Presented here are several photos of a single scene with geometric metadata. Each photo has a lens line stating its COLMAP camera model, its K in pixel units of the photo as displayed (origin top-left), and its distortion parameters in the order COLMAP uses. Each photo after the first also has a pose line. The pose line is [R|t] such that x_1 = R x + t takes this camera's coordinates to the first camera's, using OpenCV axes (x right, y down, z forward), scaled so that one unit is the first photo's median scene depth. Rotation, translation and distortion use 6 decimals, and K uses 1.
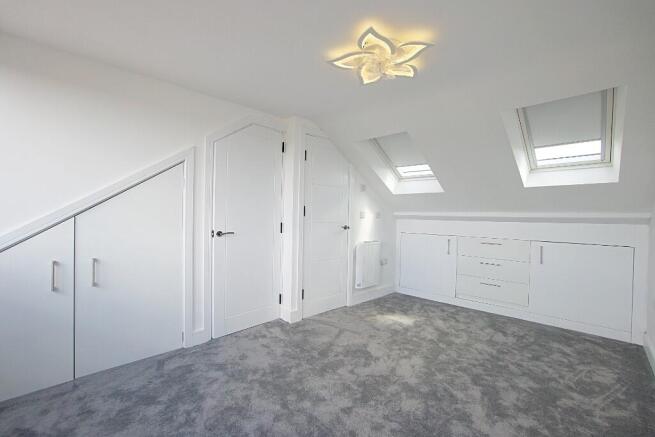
lens RADIAL K [[298.7, 0, 326.4], [0, 298.7, 216.4], [0, 0, 1]] dist [-0.059783, 0.027545]
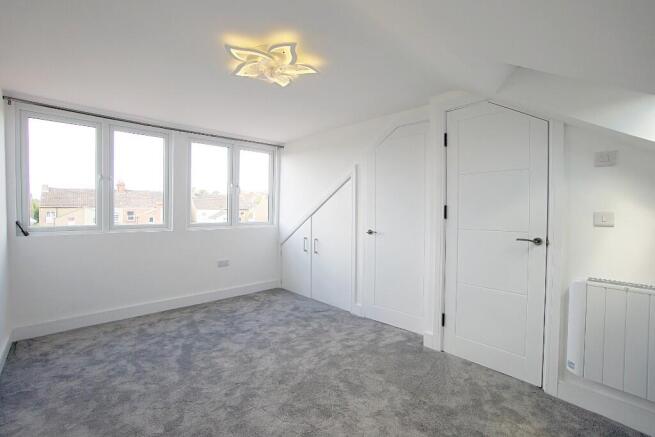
lens RADIAL K [[298.7, 0, 326.4], [0, 298.7, 216.4], [0, 0, 1]] dist [-0.059783, 0.027545]
pose [[-0.061384, 0.003051, -0.998110, 0.865628], [-0.014253, 0.999891, 0.003933, -0.006789], [0.998012, 0.014468, -0.061334, 0.912436]]
